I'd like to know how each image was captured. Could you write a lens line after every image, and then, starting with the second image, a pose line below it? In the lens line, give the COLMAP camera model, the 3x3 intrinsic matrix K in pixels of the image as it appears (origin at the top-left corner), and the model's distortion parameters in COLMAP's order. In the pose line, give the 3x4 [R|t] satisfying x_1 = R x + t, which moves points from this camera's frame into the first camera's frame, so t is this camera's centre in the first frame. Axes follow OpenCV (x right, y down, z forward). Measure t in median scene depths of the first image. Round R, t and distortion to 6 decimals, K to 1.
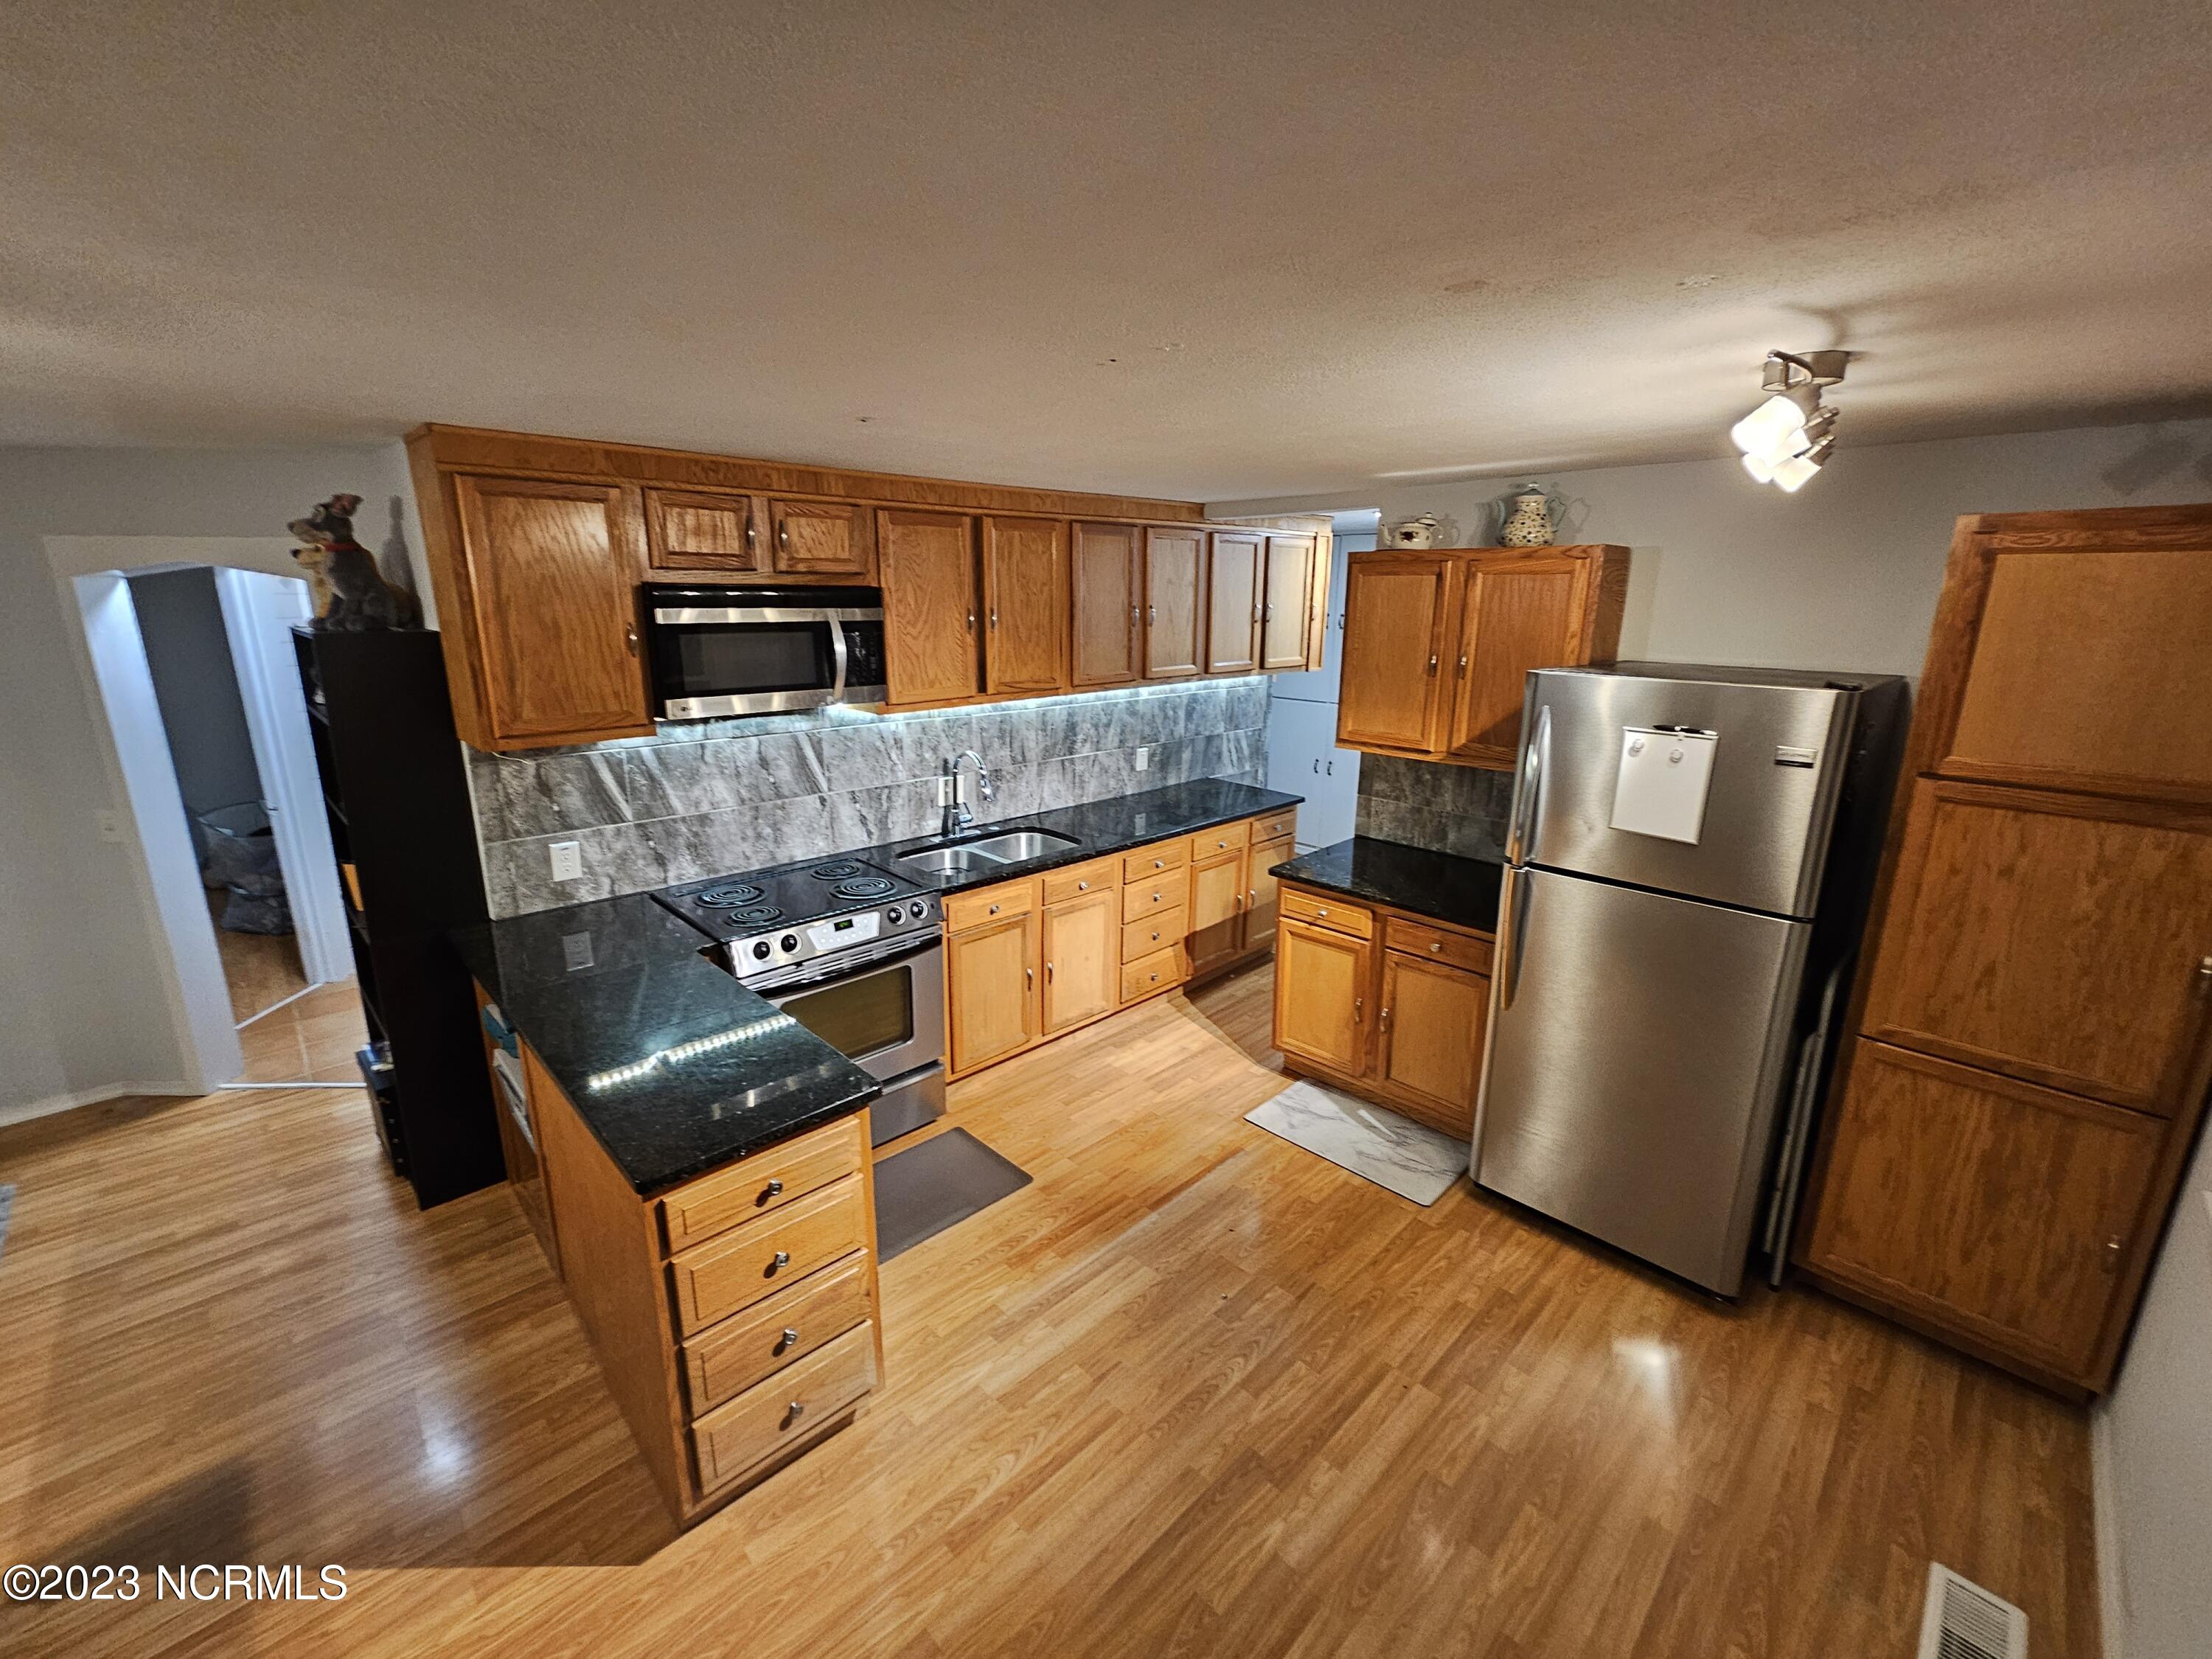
lens RADIAL K [[905.6, 0, 1092.9], [0, 905.6, 812.4], [0, 0, 1]] dist [0.000154, -0.000714]
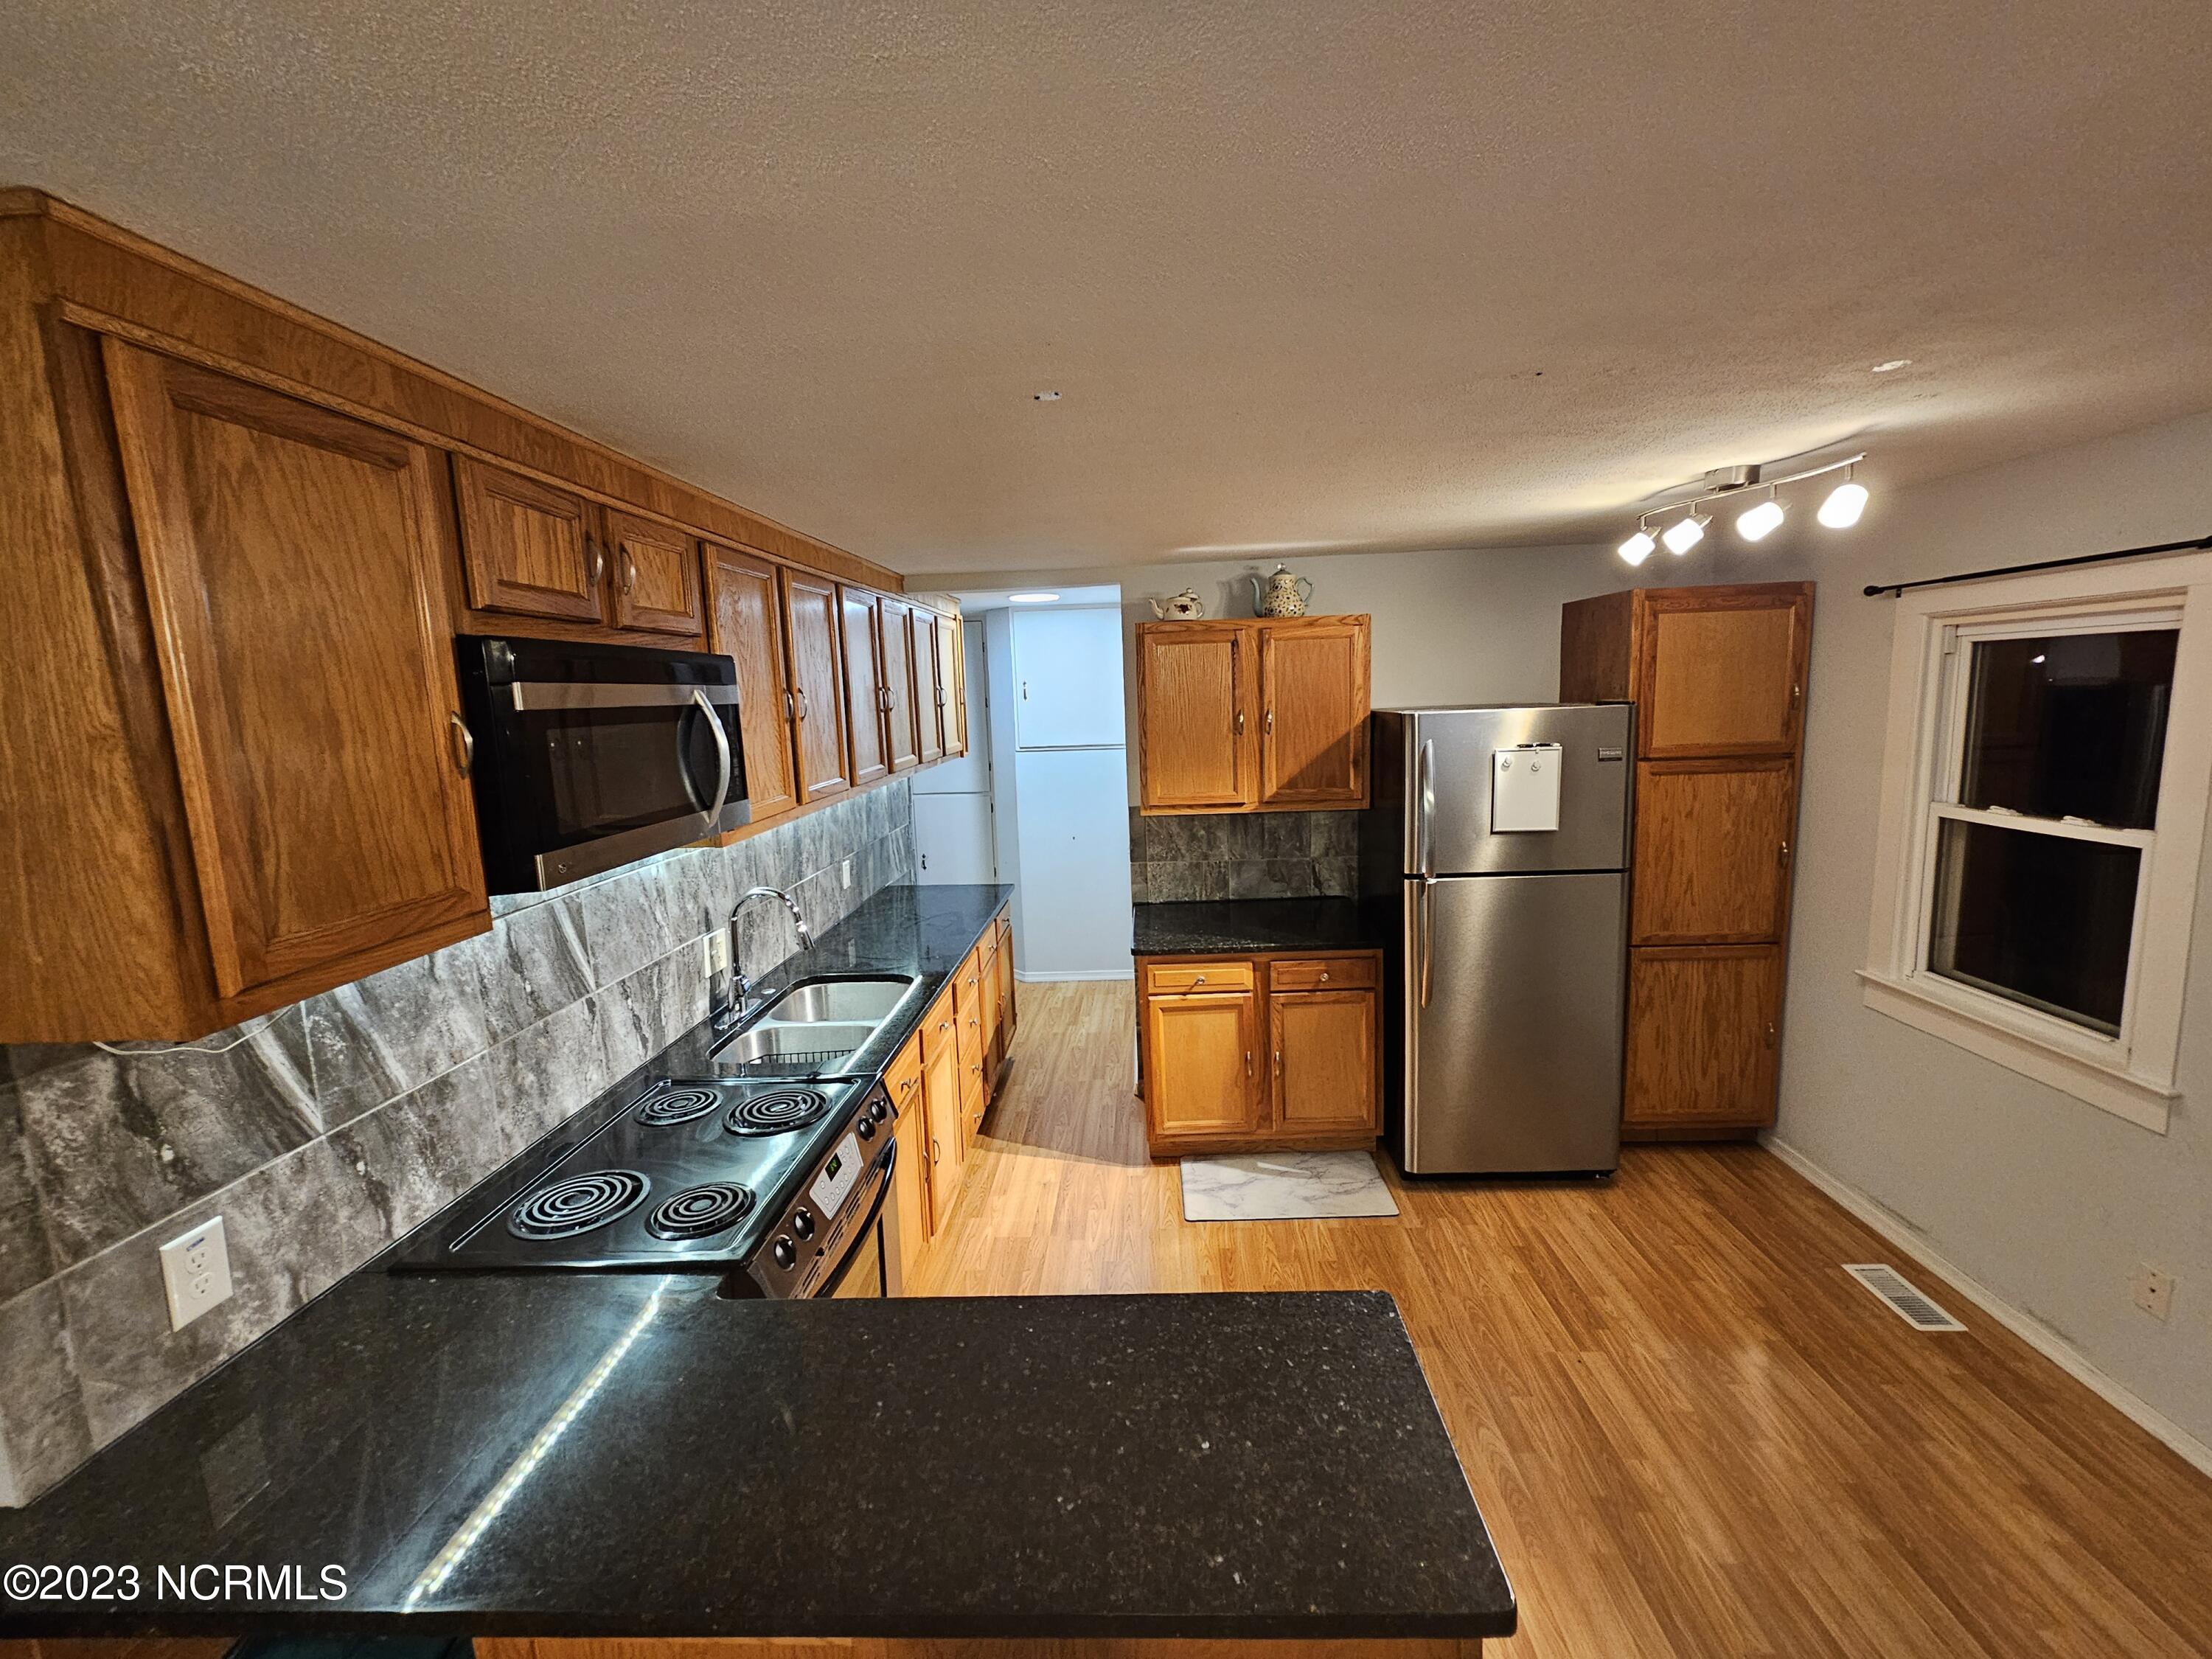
lens RADIAL K [[905.6, 0, 1116.9], [0, 905.6, 815.8], [0, 0, 1]] dist [0.000154, -0.000714]
pose [[0.723314, -0.127479, 0.678650, -0.503614], [0.202131, 0.978850, -0.031564, -0.054023], [-0.660273, 0.160007, 0.733783, 0.340836]]
